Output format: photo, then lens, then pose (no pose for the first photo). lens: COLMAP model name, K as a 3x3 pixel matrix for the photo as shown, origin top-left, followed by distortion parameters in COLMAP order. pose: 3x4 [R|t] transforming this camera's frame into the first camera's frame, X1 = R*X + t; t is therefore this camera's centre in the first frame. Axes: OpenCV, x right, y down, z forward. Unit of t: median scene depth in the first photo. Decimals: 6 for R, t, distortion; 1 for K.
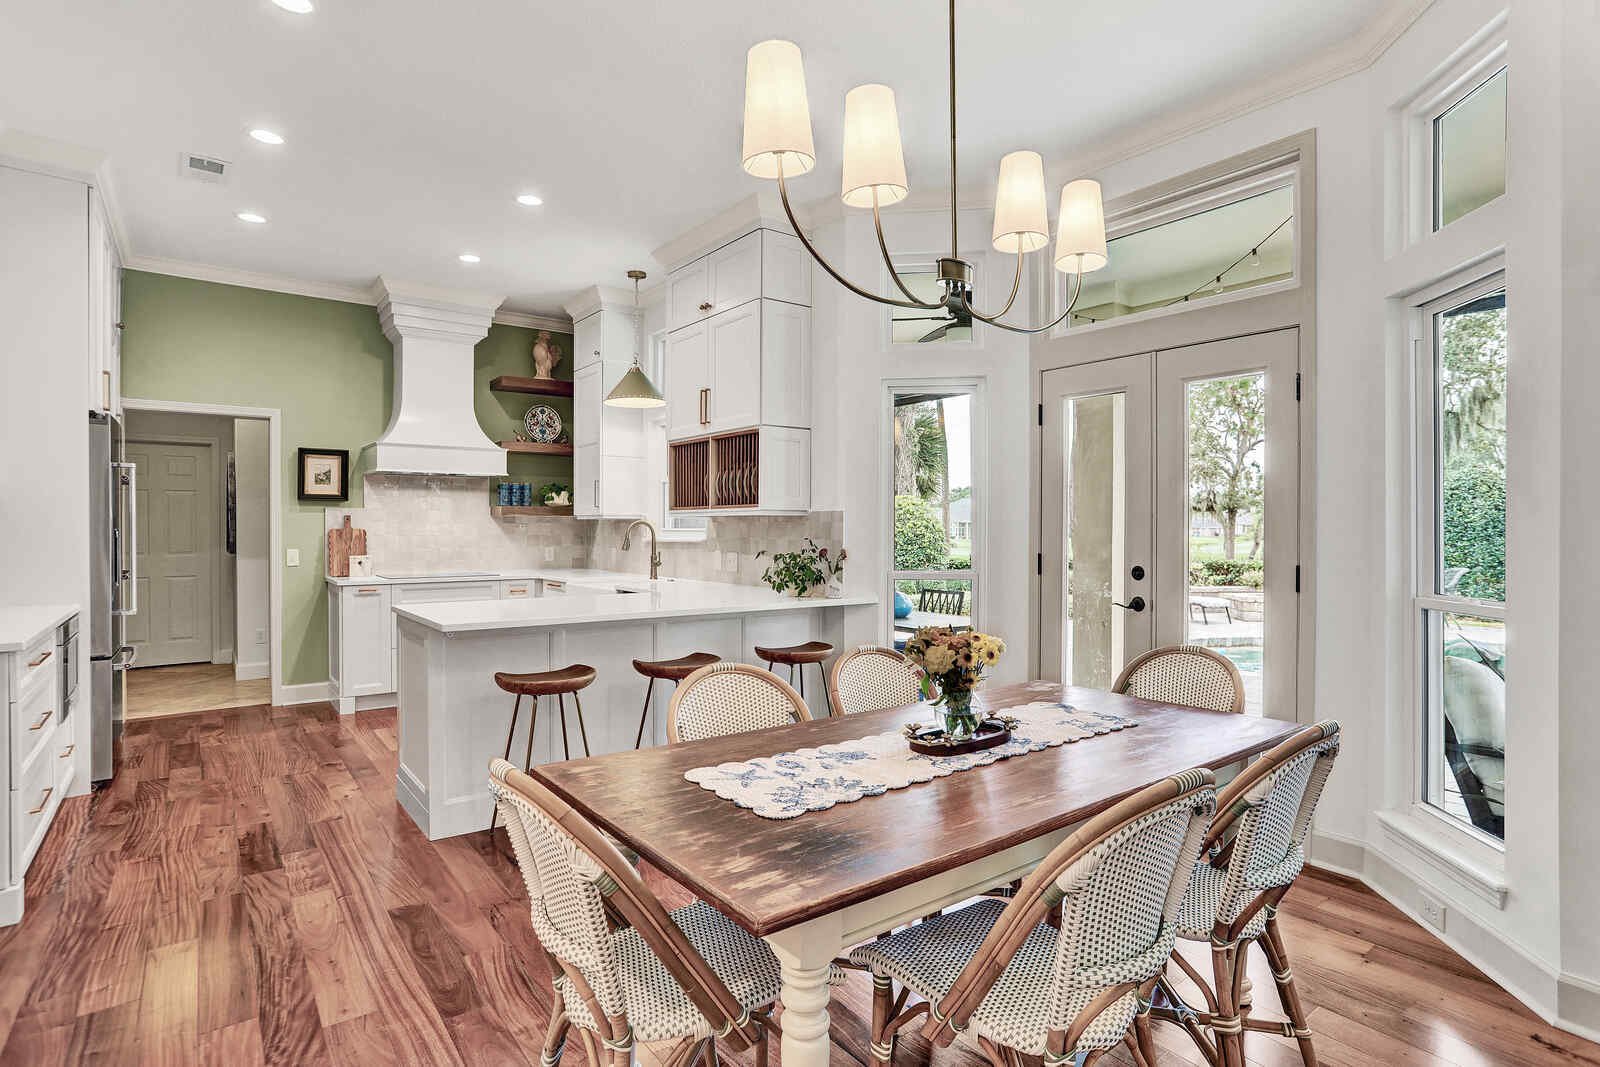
lens RADIAL K [[840.3, 0, 792.0], [0, 840.3, 530.9], [0, 0, 1]] dist [0.001910, 0.001410]
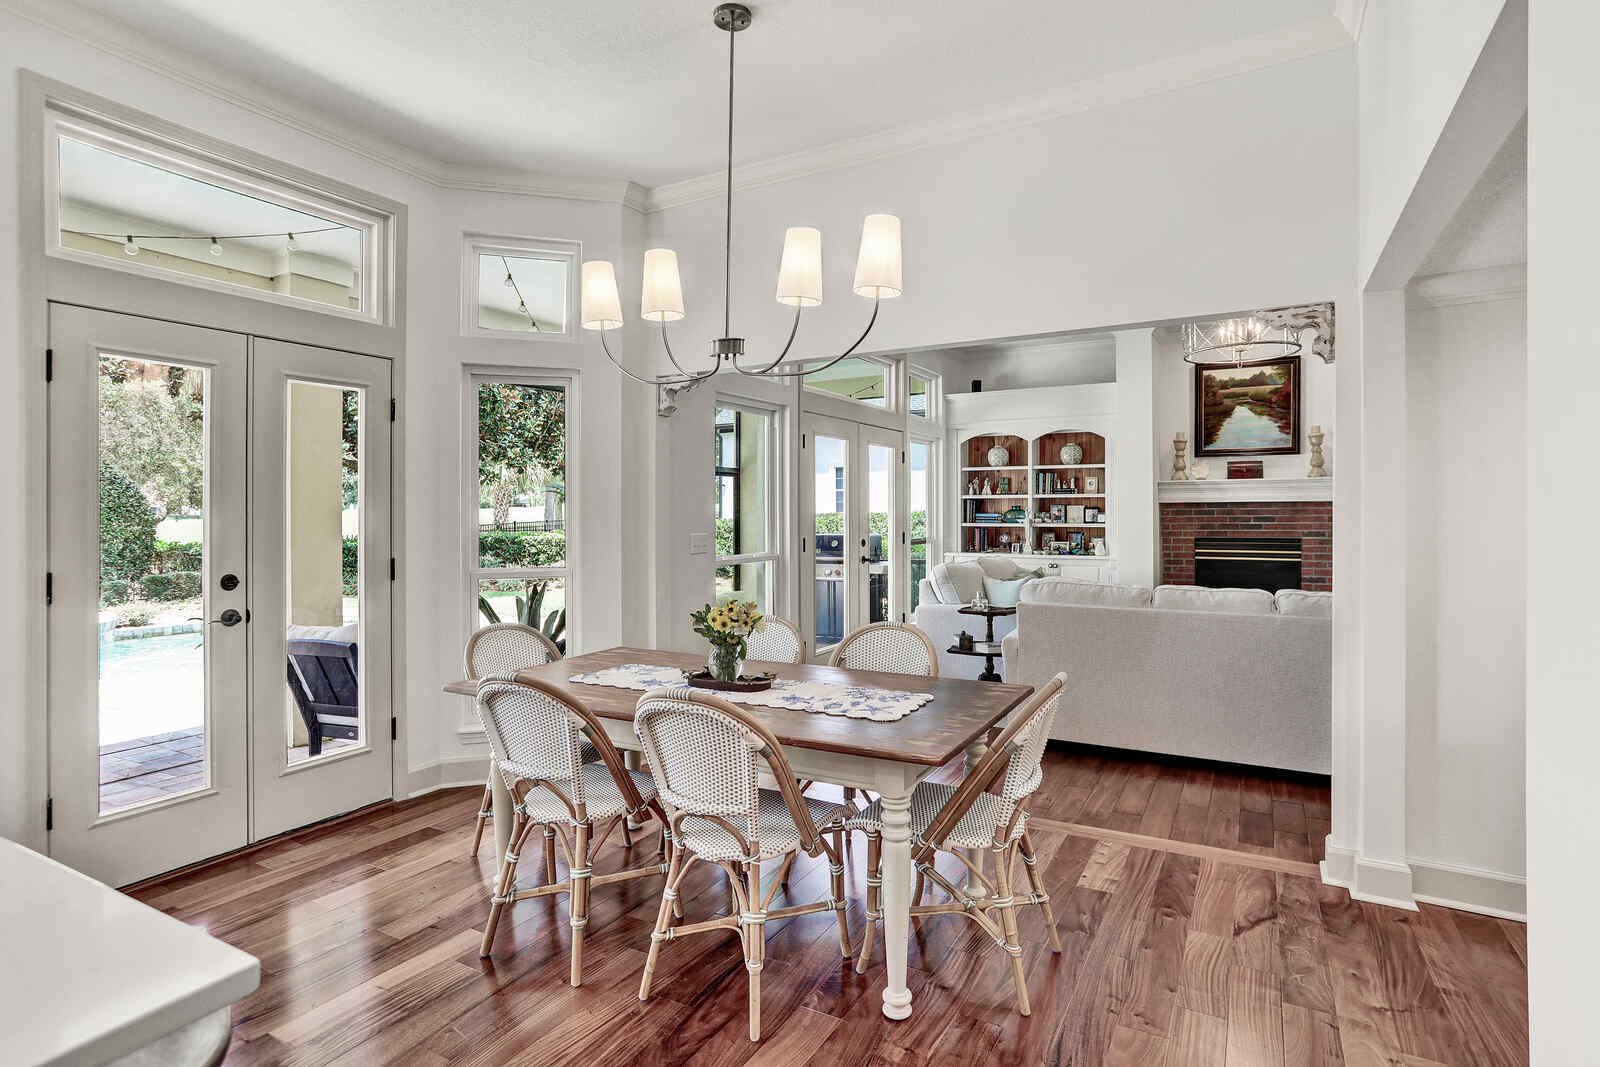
lens RADIAL K [[810.4, 0, 834.7], [0, 810.4, 520.9], [0, 0, 1]] dist [-0.048995, 0.000768]
pose [[-0.440460, -0.008681, 0.897730, -0.397165], [0.013973, 0.999766, 0.016523, -0.013124], [-0.897663, 0.019821, -0.440236, 0.533759]]
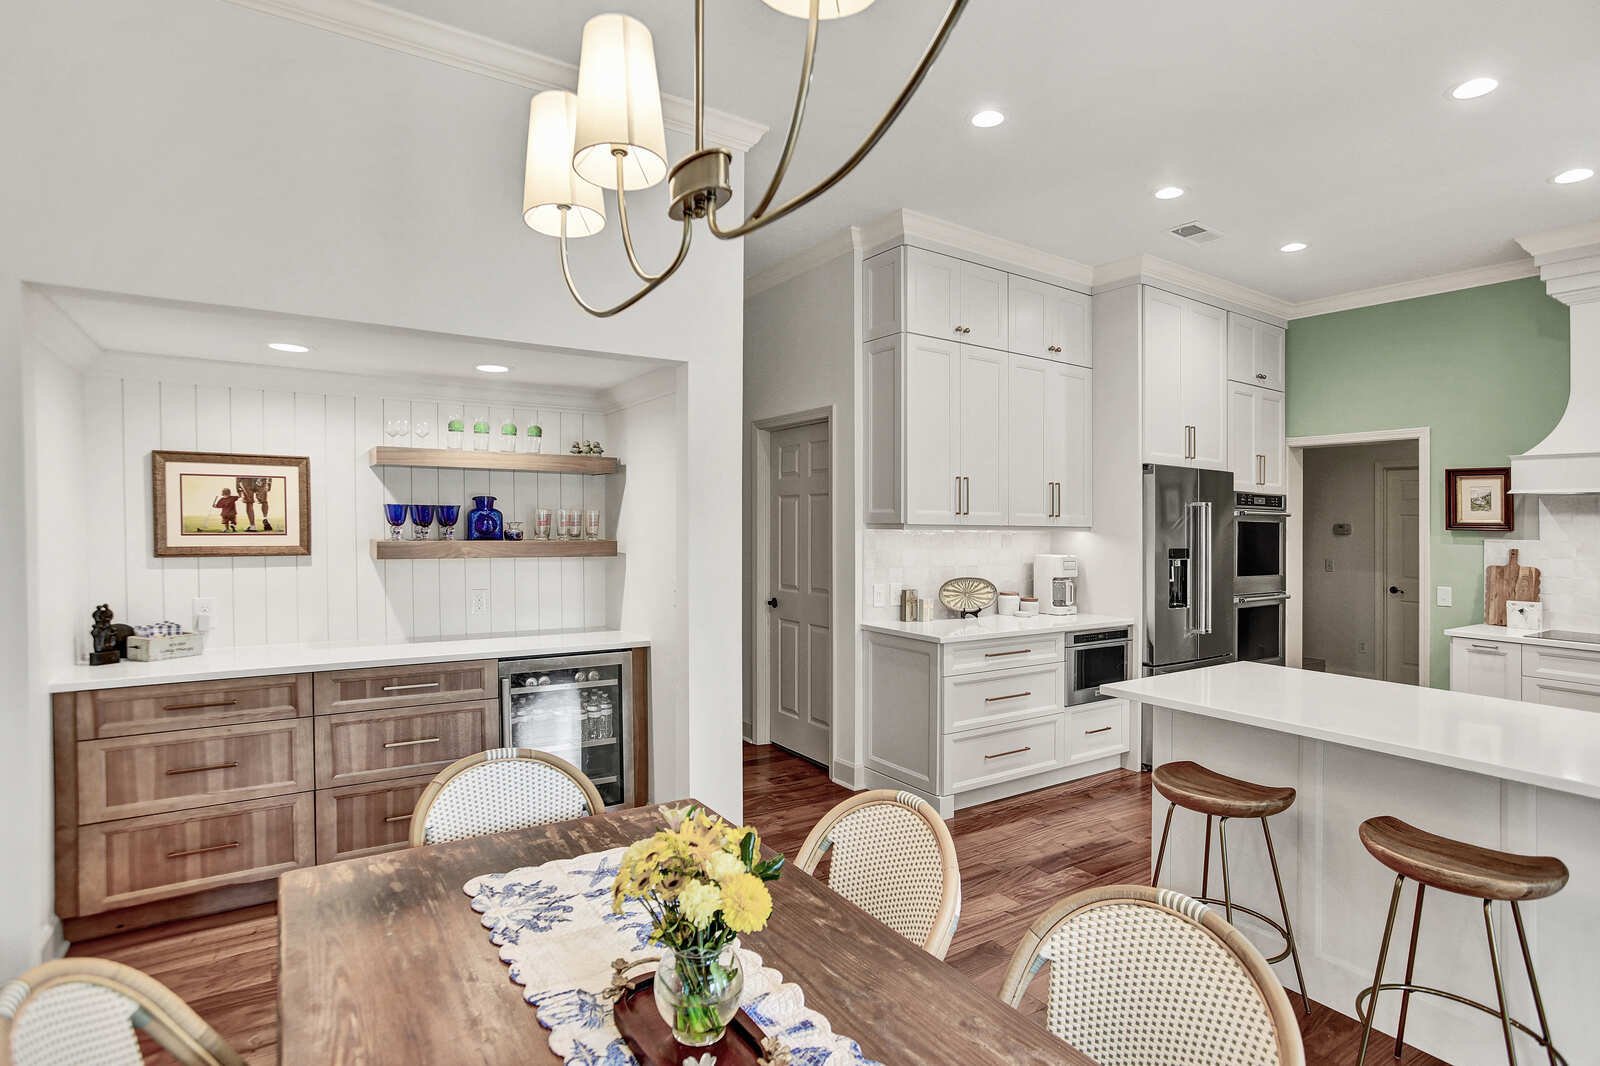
lens RADIAL K [[802.8, 0, 801.1], [0, 802.8, 543.9], [0, 0, 1]] dist [0.000494, -0.016449]
pose [[-0.035641, 0.024983, -0.999052, 0.271808], [-0.017284, 0.999523, 0.025612, -0.035190], [0.999215, 0.018181, -0.035192, 0.404265]]
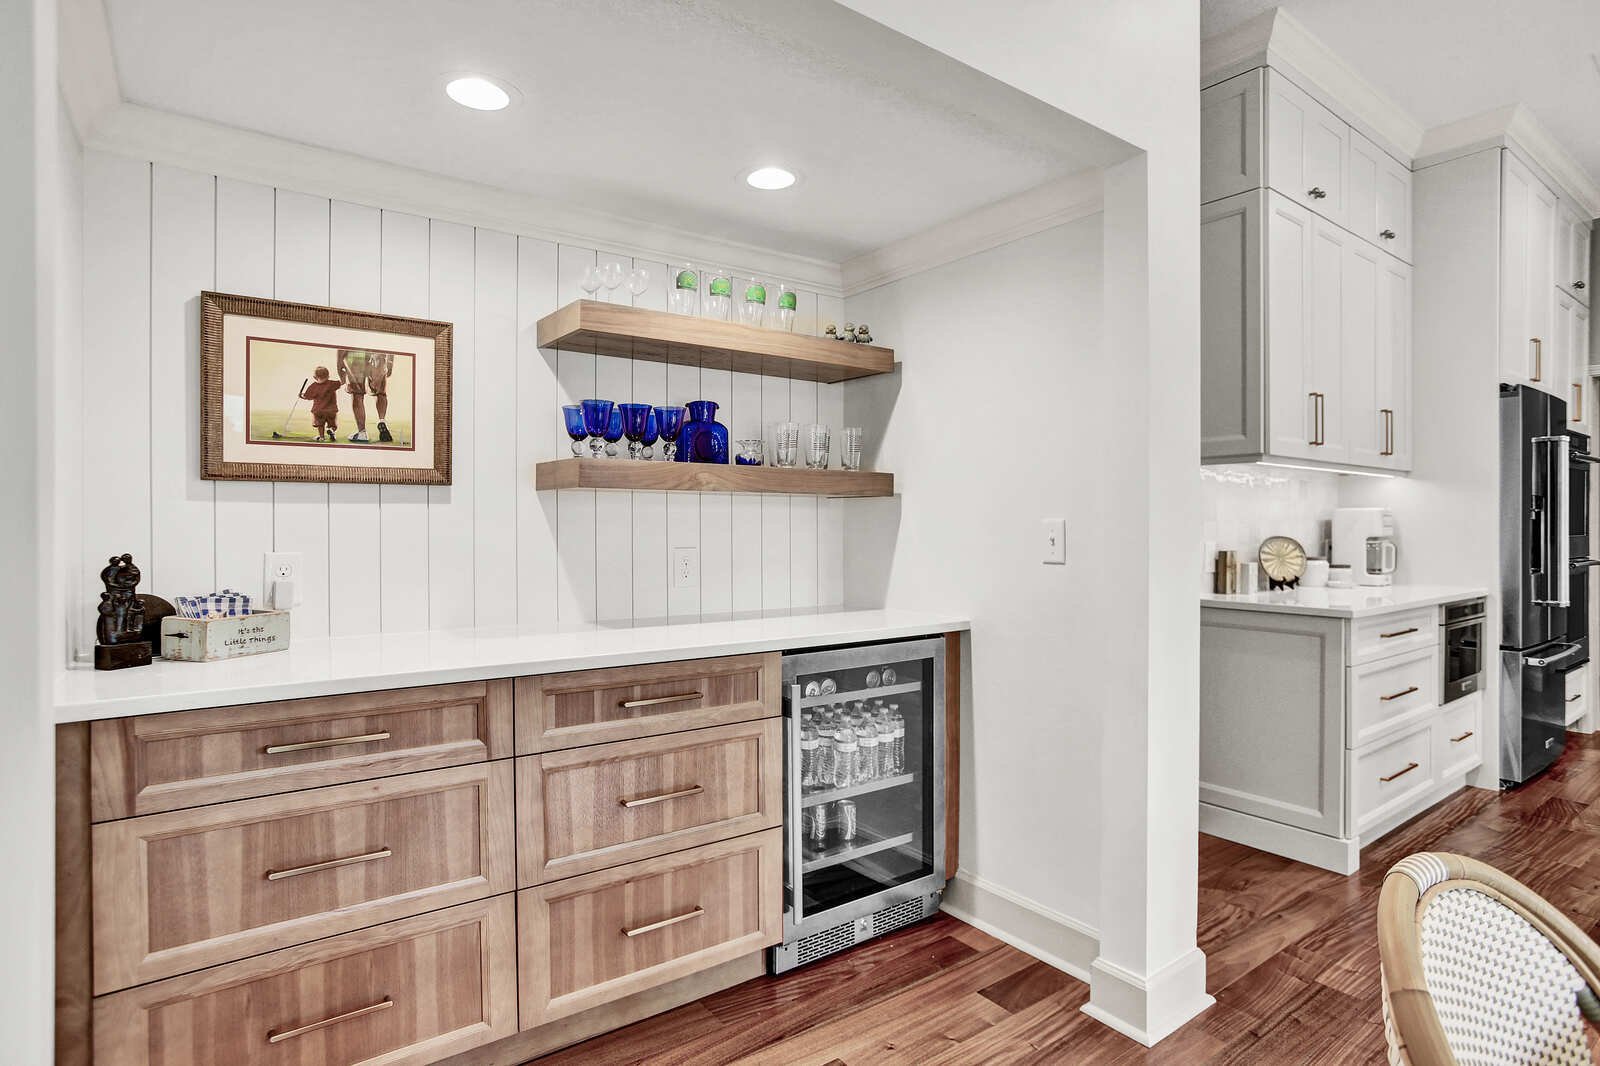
lens RADIAL K [[835.4, 0, 804.8], [0, 835.4, 527.7], [0, 0, 1]] dist [-0.032354, 0.001996]
pose [[0.019439, 0.008150, -0.999778, 0.047553], [-0.010710, 0.999911, 0.007943, 0.013765], [0.999754, 0.010554, 0.019524, 0.148677]]
